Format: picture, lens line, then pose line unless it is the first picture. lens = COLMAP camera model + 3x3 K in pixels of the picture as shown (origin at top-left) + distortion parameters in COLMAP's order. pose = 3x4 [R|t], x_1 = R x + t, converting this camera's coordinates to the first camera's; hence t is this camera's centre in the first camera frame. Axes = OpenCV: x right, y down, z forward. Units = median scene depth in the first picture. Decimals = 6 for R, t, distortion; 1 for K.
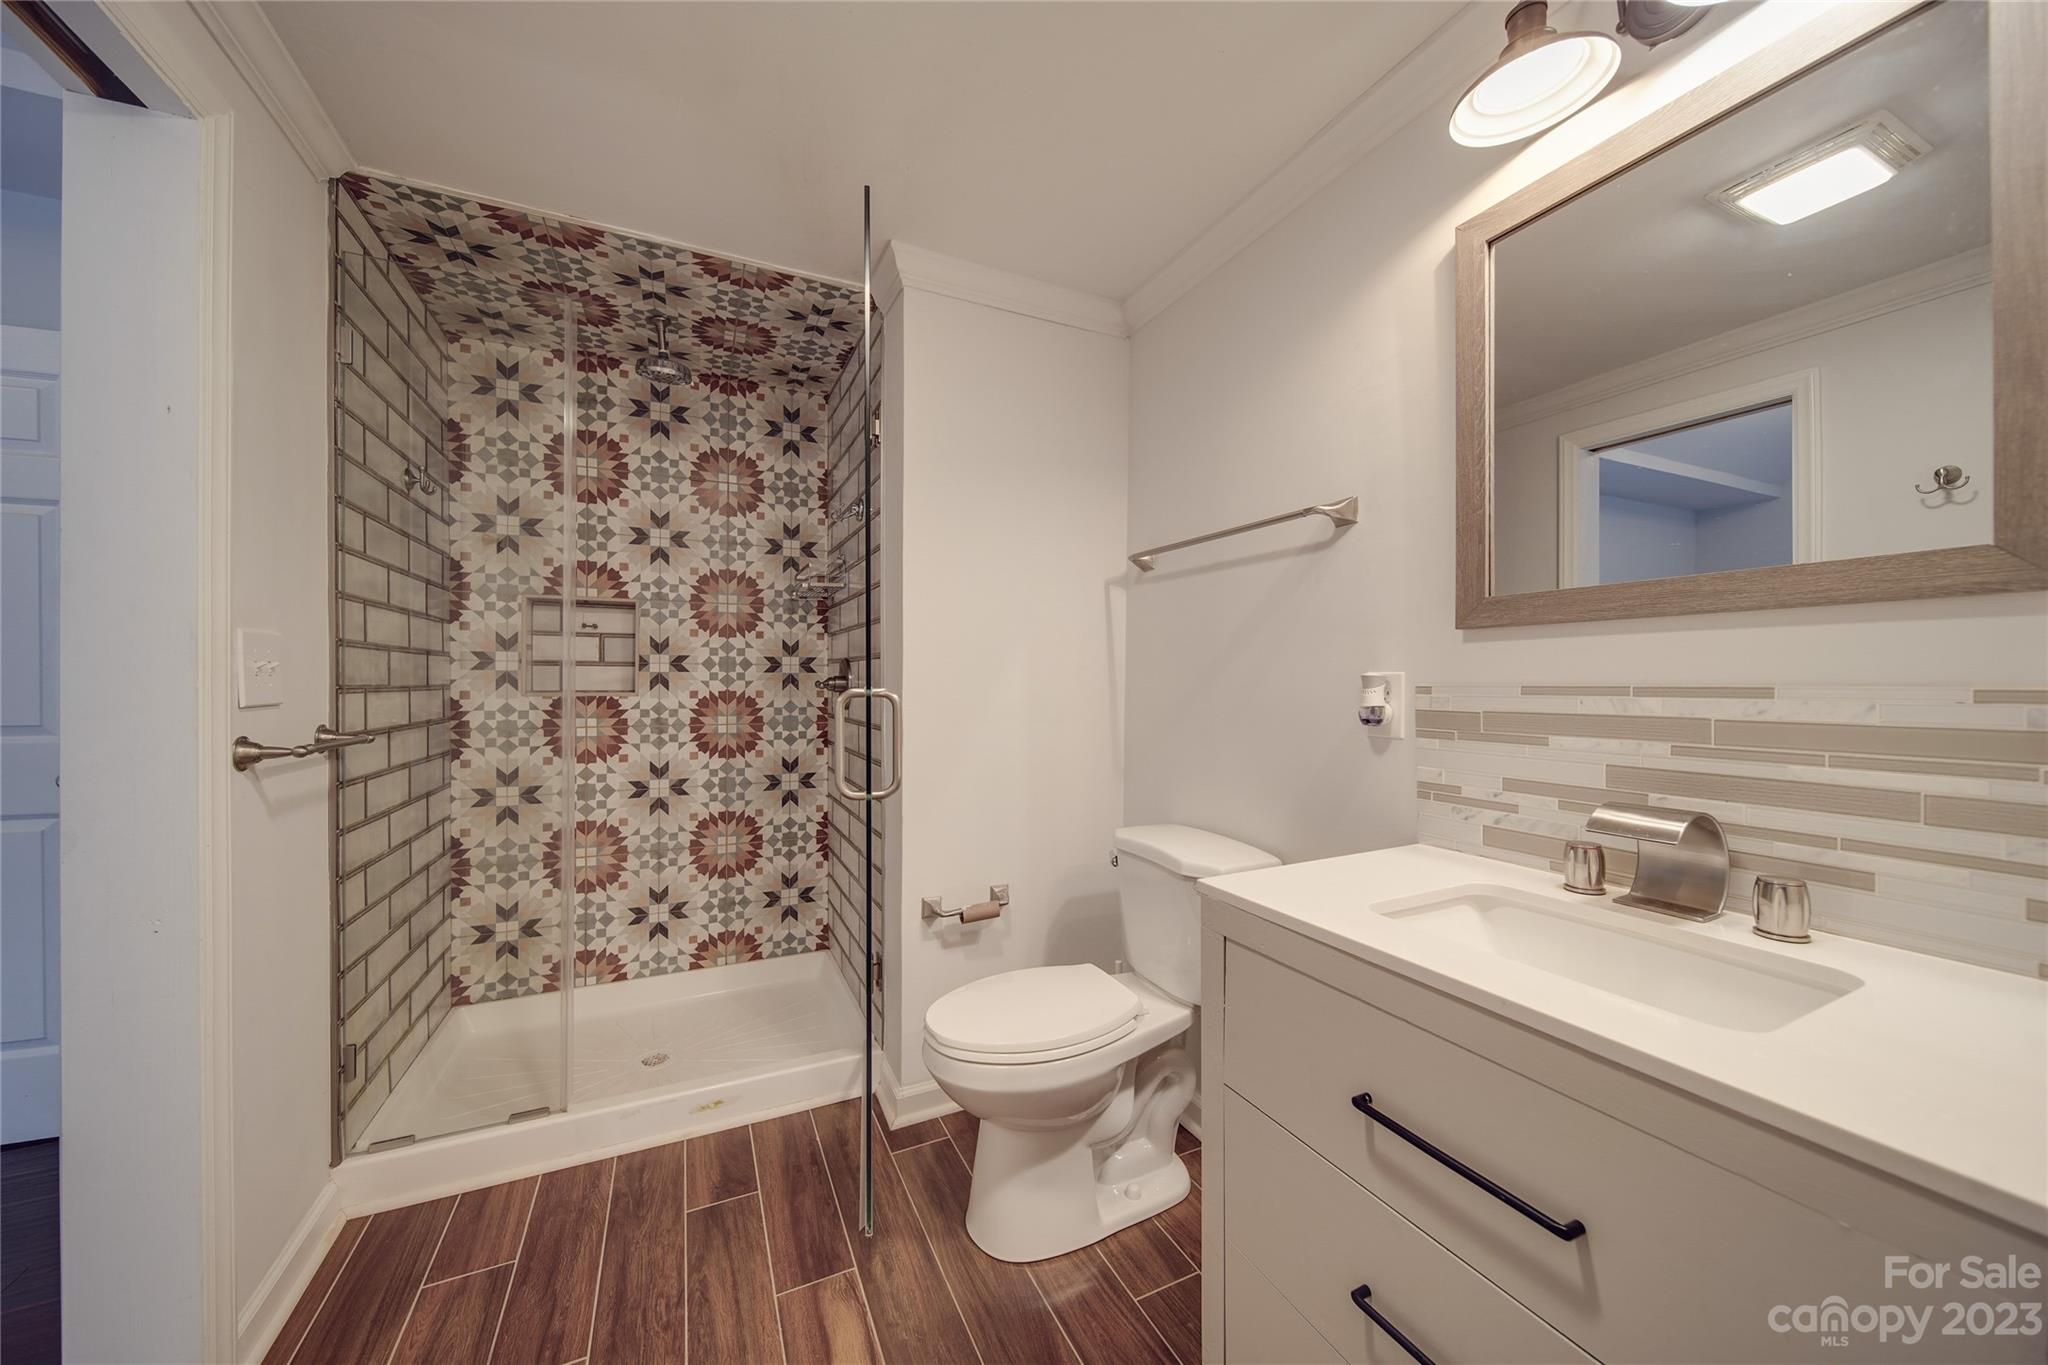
lens RADIAL K [[717.0, 0, 1017.5], [0, 717.0, 678.2], [0, 0, 1]] dist [0.000681, -0.000392]
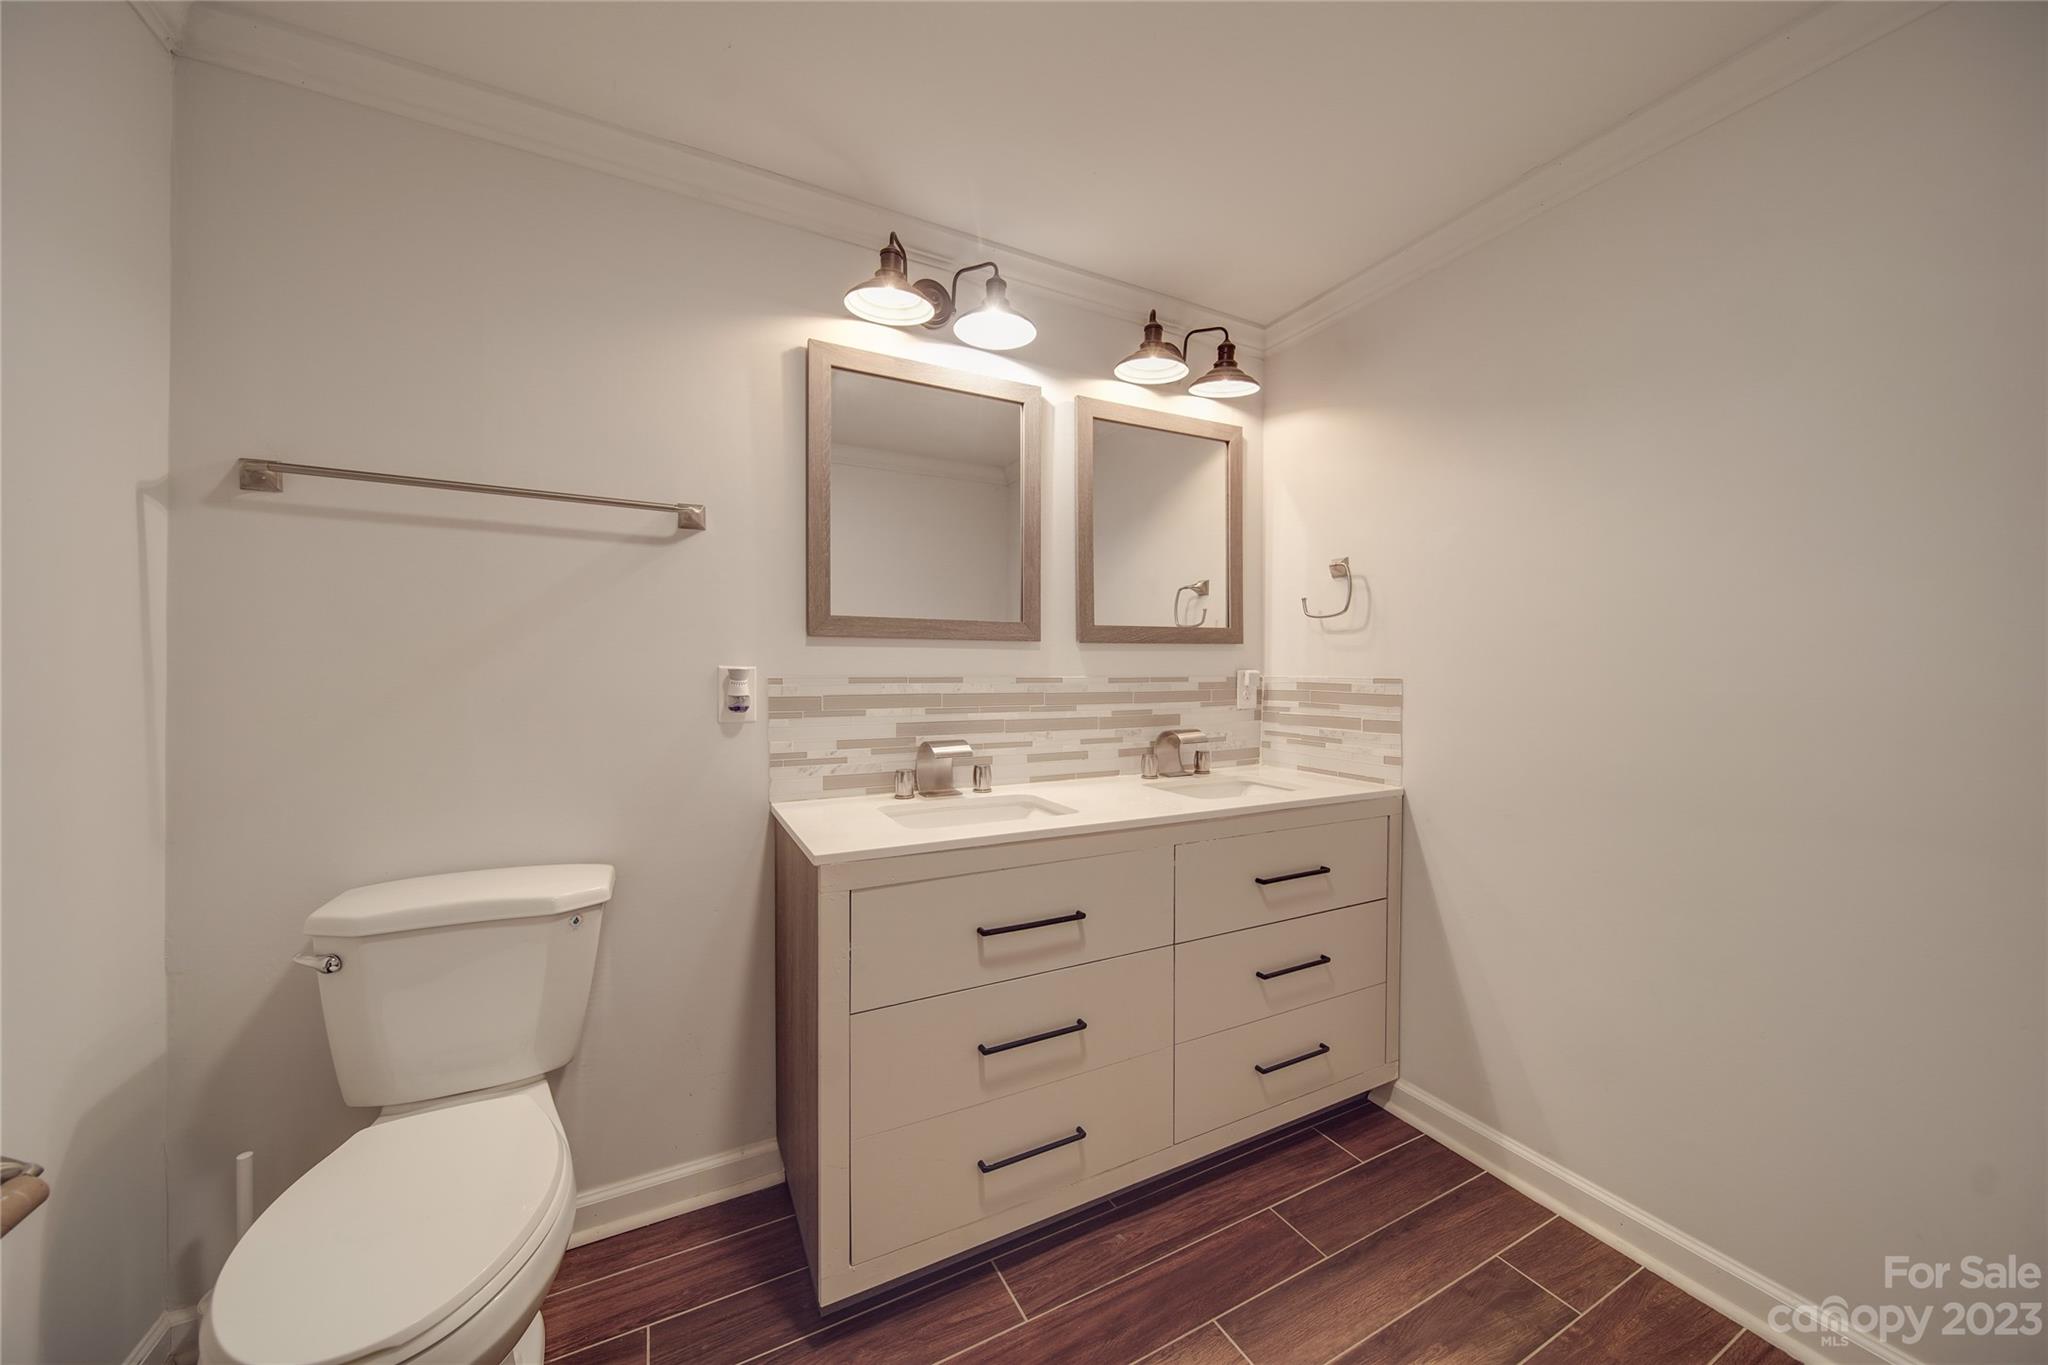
lens RADIAL K [[717.0, 0, 1019.5], [0, 717.0, 685.2], [0, 0, 1]] dist [0.000681, -0.000392]
pose [[-0.030795, -0.004210, 0.999517, -0.751097], [0.000819, 0.999991, 0.004237, 0.019583], [-0.999525, 0.000949, -0.030791, 0.643285]]
